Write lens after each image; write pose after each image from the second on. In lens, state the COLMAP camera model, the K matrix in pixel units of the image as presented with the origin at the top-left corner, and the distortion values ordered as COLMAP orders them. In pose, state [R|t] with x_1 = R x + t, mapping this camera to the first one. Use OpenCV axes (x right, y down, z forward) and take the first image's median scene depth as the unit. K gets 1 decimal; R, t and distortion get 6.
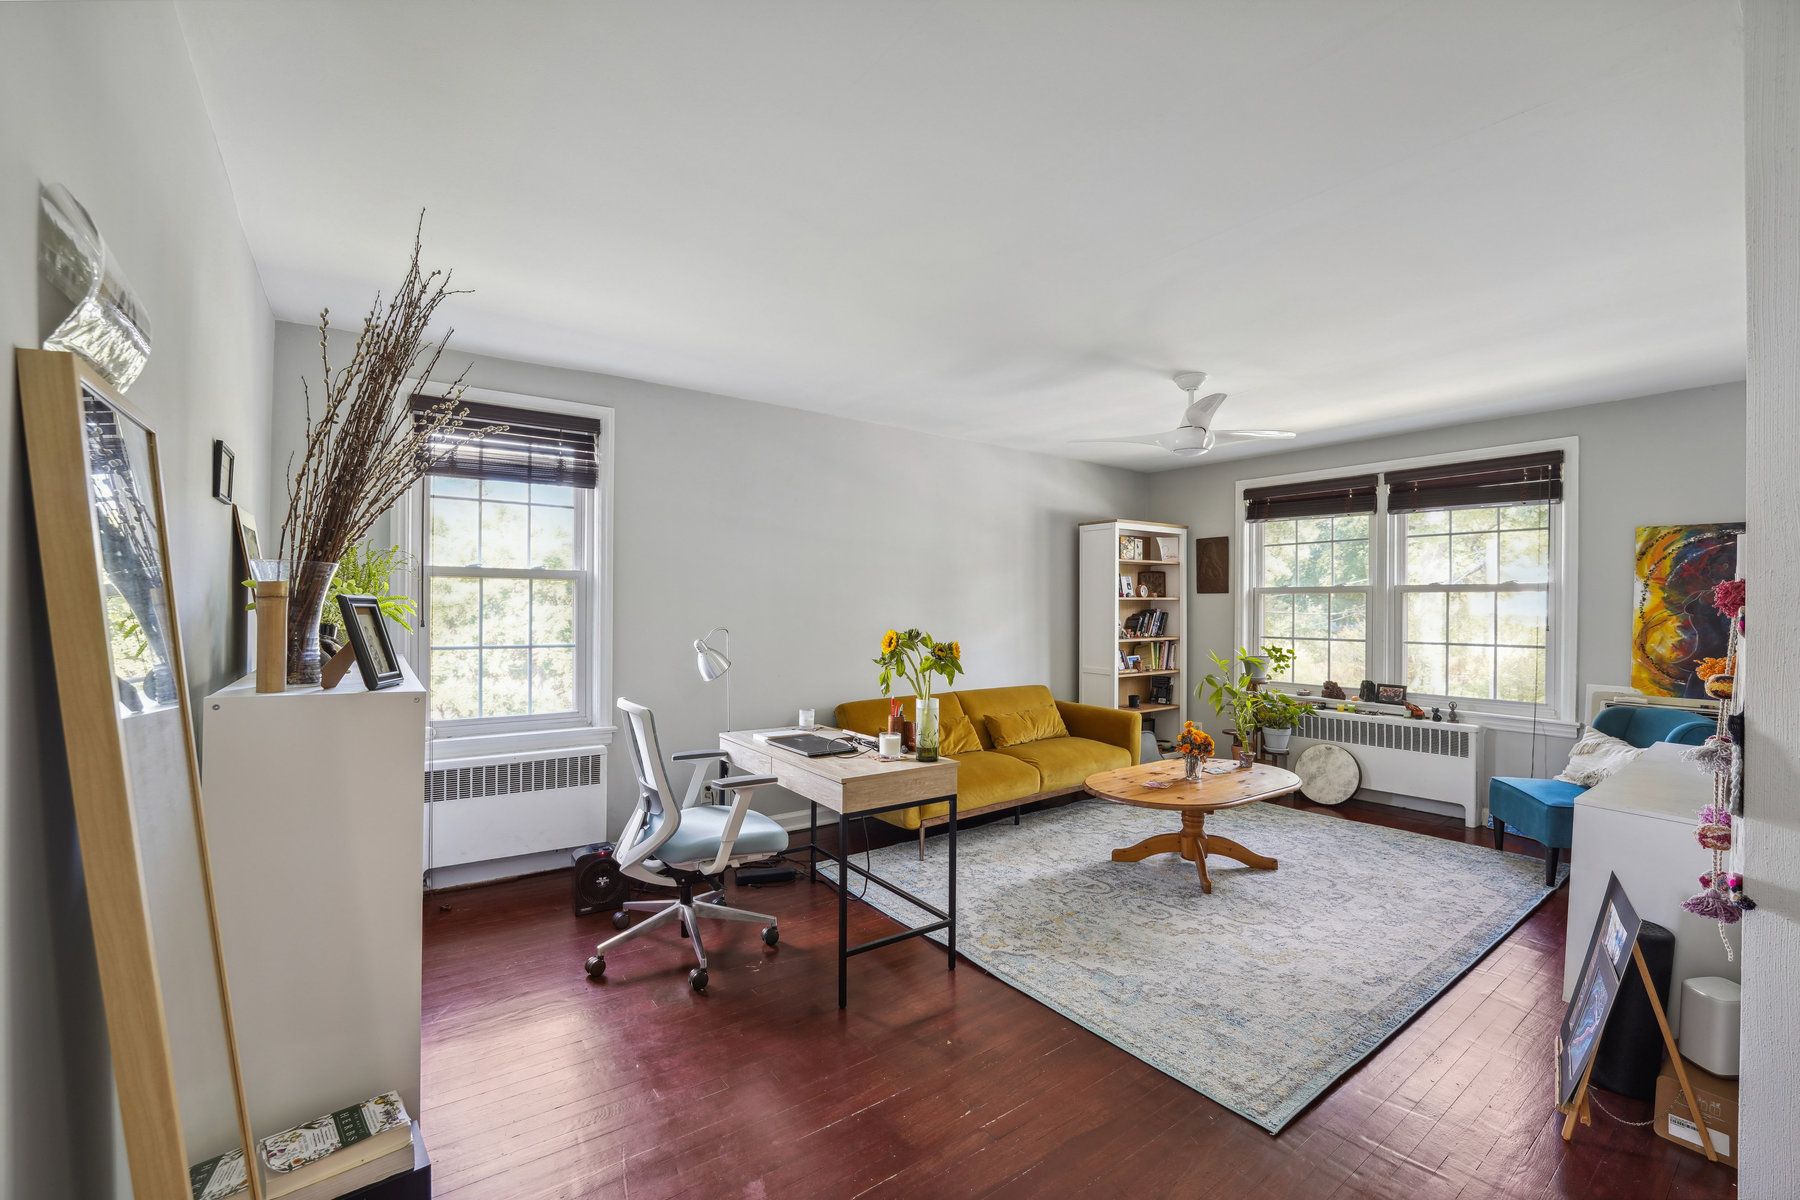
lens RADIAL K [[735.1, 0, 892.8], [0, 735.1, 613.7], [0, 0, 1]] dist [-0.013897, 0.000190]
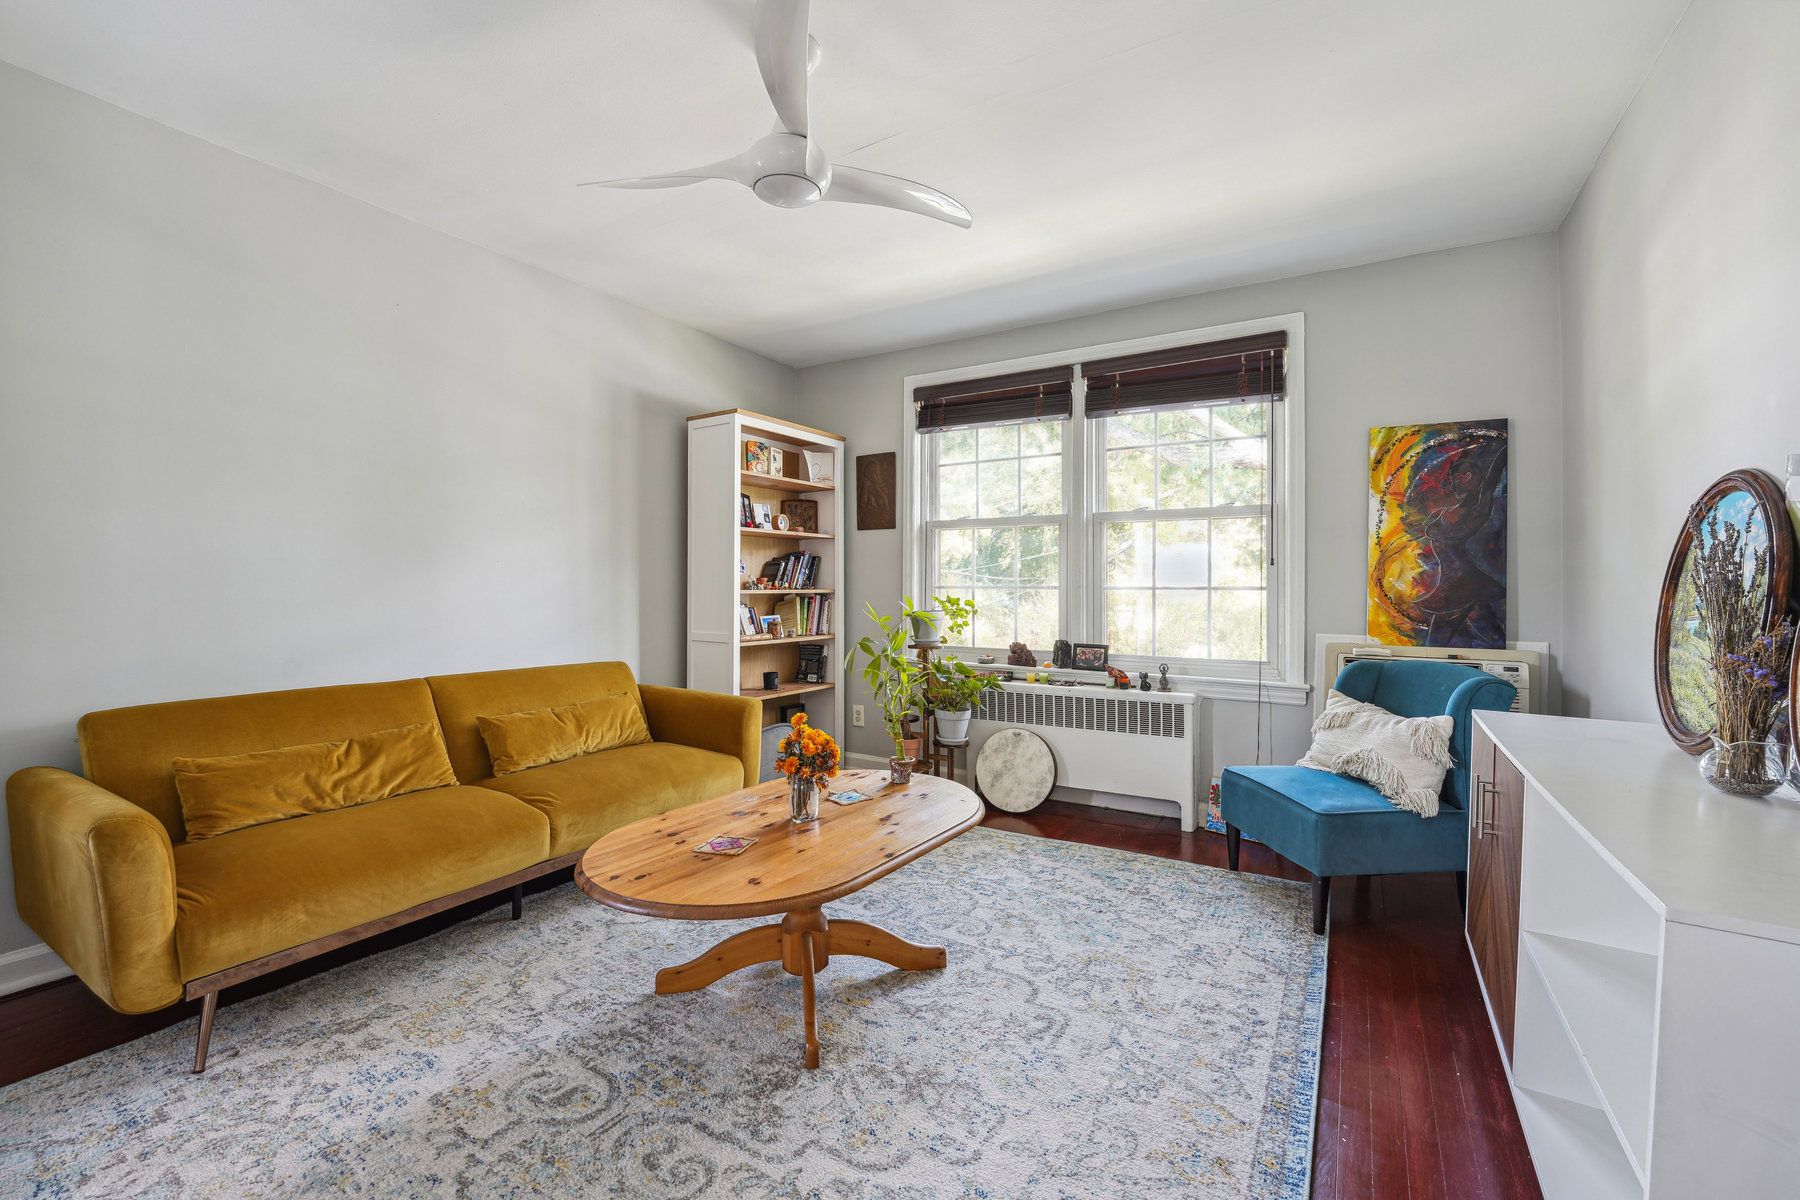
lens RADIAL K [[741.9, 0, 877.1], [0, 741.9, 592.7], [0, 0, 1]] dist [-0.000637, -0.000082]
pose [[0.934877, -0.001200, 0.354970, 0.217974], [0.003124, 0.999983, -0.004846, 0.049647], [-0.354958, 0.005639, 0.934865, 0.383428]]
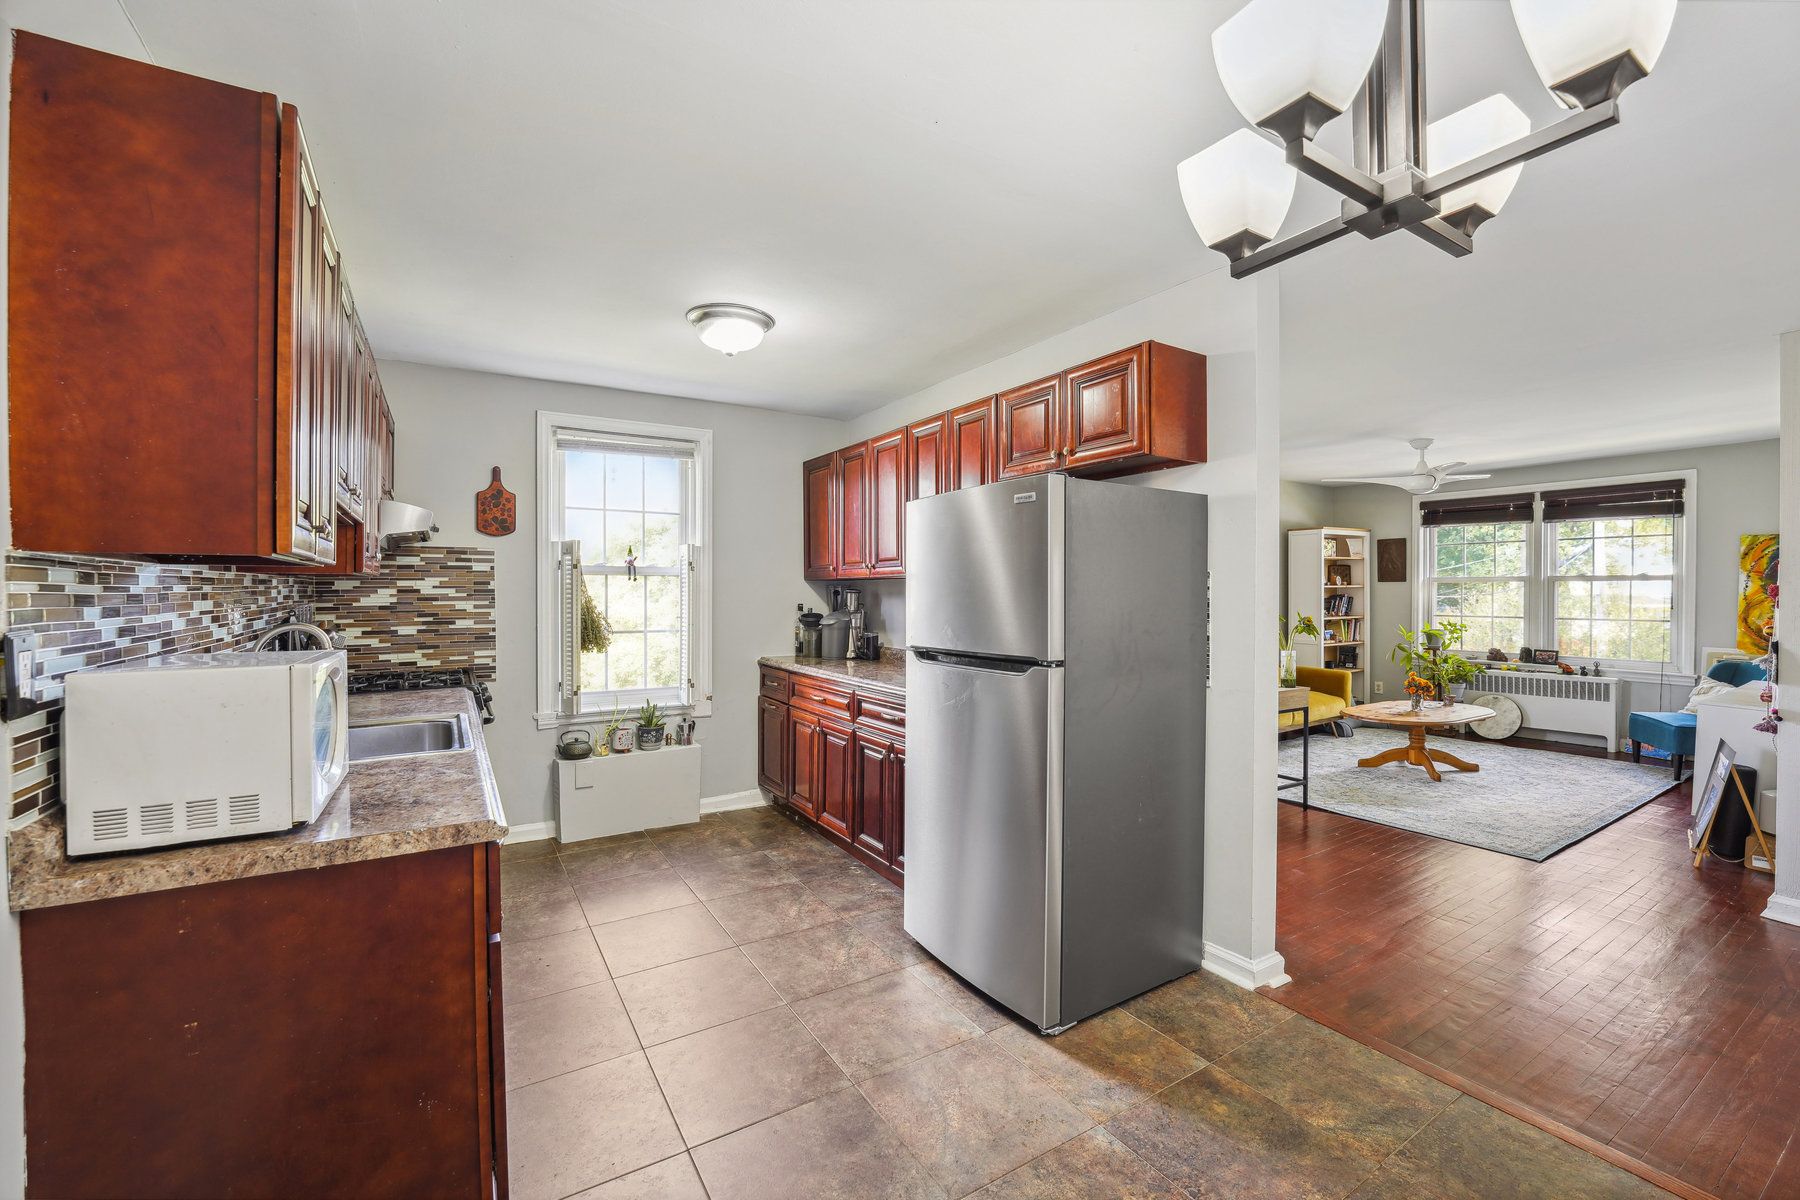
lens RADIAL K [[737.8, 0, 892.6], [0, 737.8, 603.5], [0, 0, 1]] dist [-0.022104, 0.004391]
pose [[0.997122, -0.005506, -0.075620, -0.435822], [0.006152, 0.999946, 0.008325, -0.007381], [0.075570, -0.008766, 0.997102, -0.445073]]
